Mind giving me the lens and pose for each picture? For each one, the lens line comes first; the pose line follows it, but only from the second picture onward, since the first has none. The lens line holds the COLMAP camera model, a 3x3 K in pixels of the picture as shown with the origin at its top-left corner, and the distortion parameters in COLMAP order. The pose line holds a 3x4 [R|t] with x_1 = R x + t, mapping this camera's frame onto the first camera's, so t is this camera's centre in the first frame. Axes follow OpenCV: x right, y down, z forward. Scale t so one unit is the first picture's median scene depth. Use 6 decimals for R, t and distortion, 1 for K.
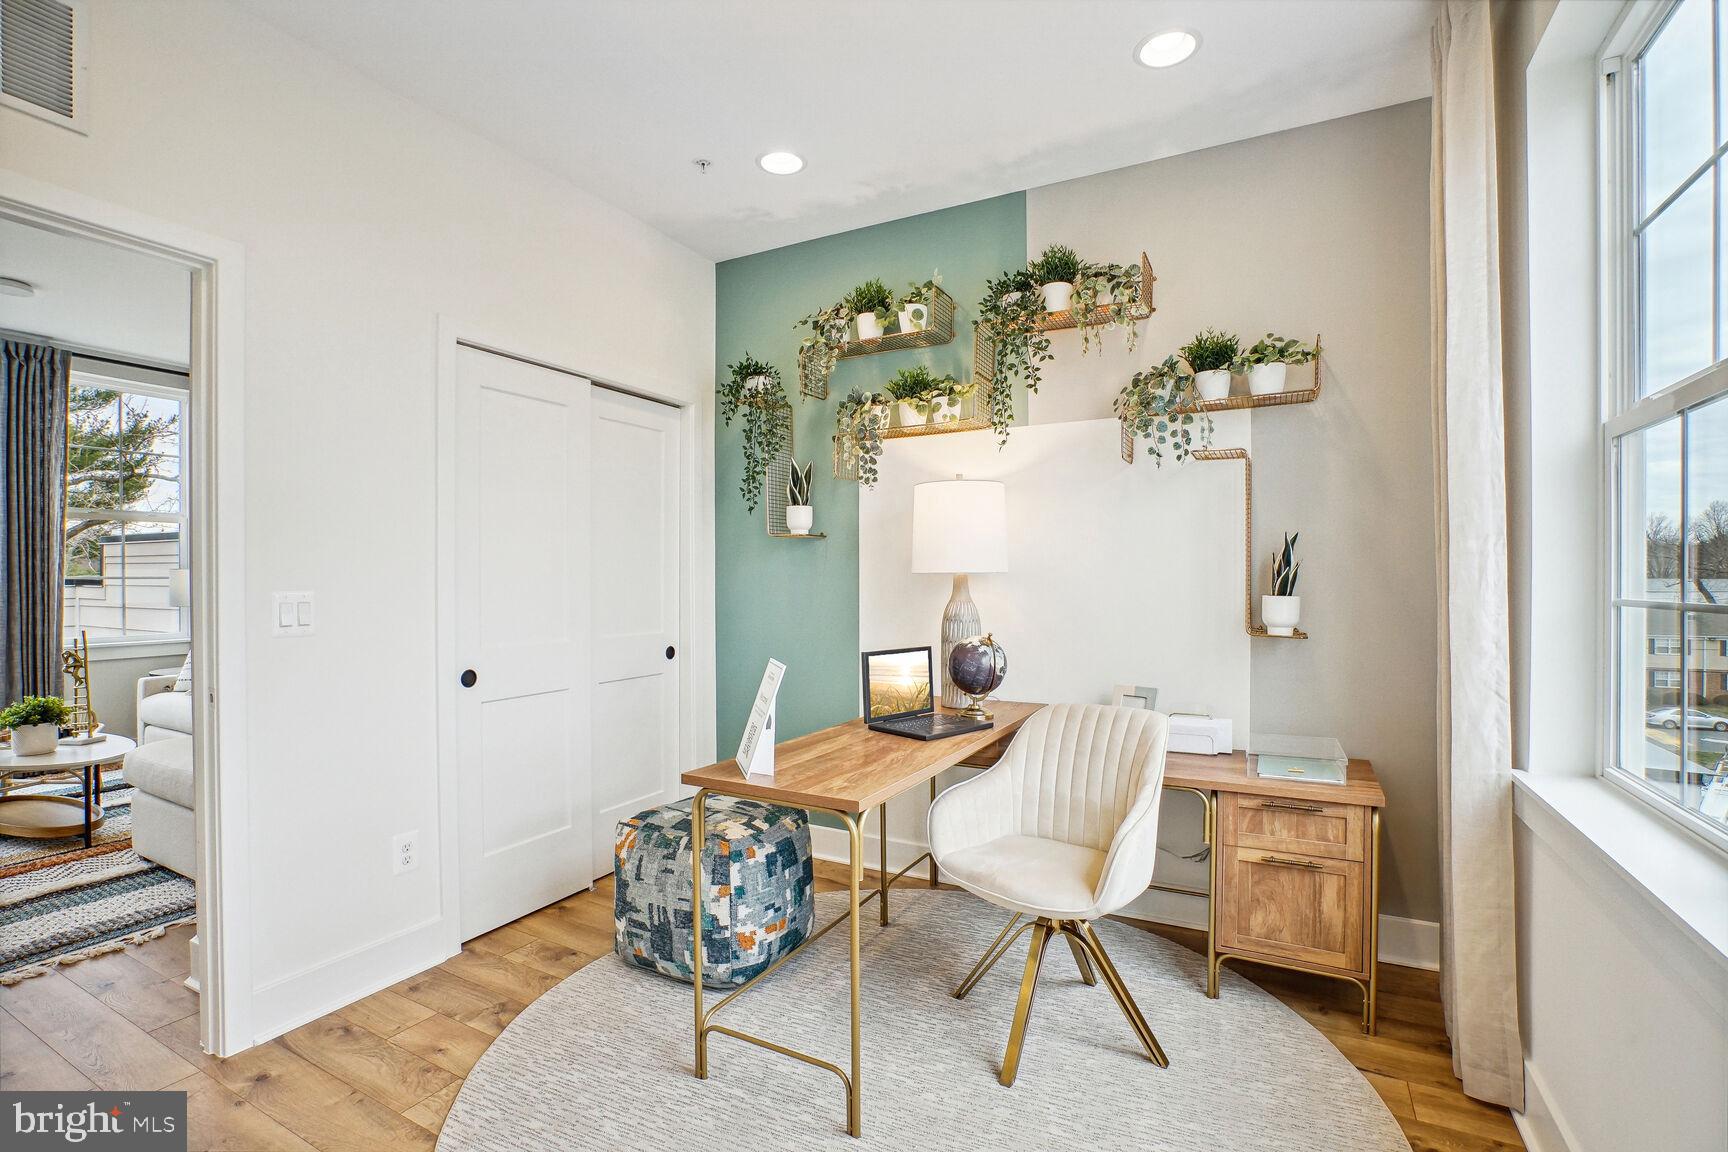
lens RADIAL K [[791.2, 0, 838.9], [0, 791.2, 572.5], [0, 0, 1]] dist [-0.054502, 0.019290]
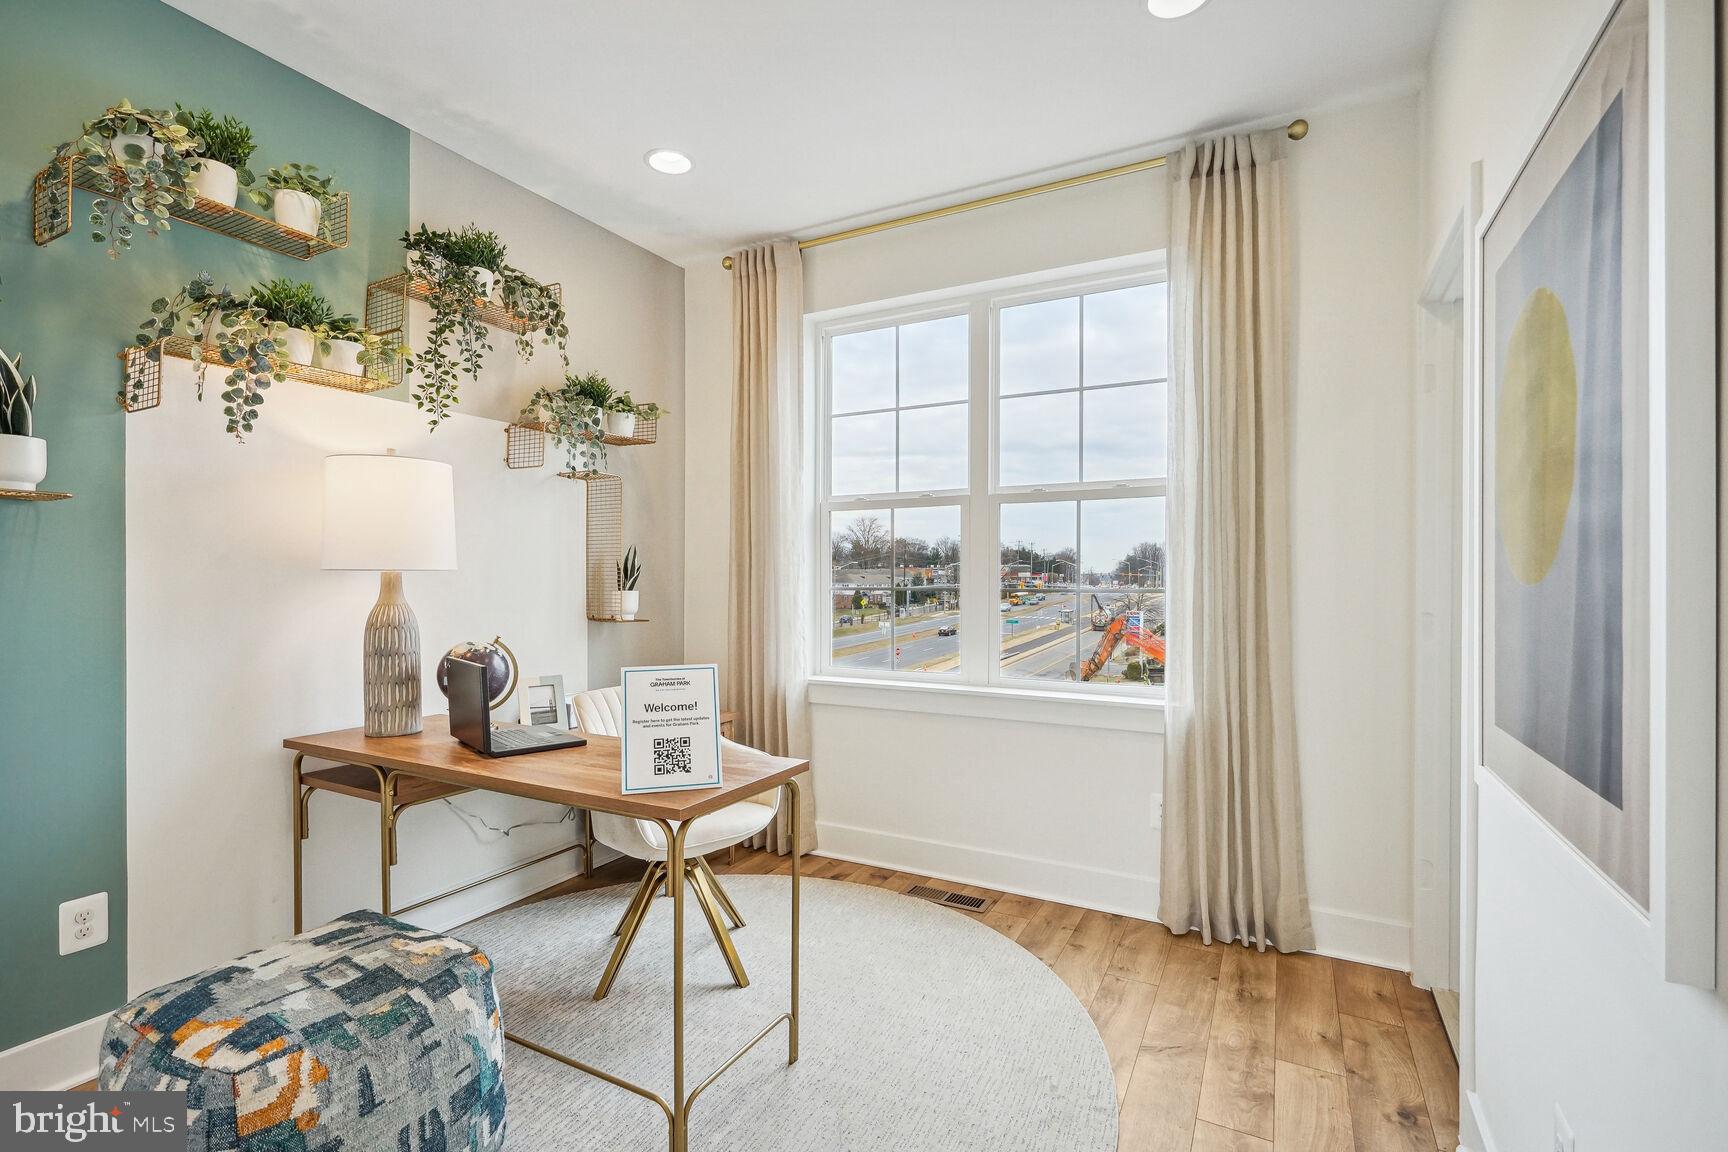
lens RADIAL K [[784.8, 0, 844.2], [0, 784.8, 573.8], [0, 0, 1]] dist [0.000216, 0.001200]
pose [[0.007124, 0.008666, 0.999937, -0.741472], [-0.005730, 0.999946, -0.008626, 0.010241], [-0.999958, -0.005668, 0.007173, 0.596474]]
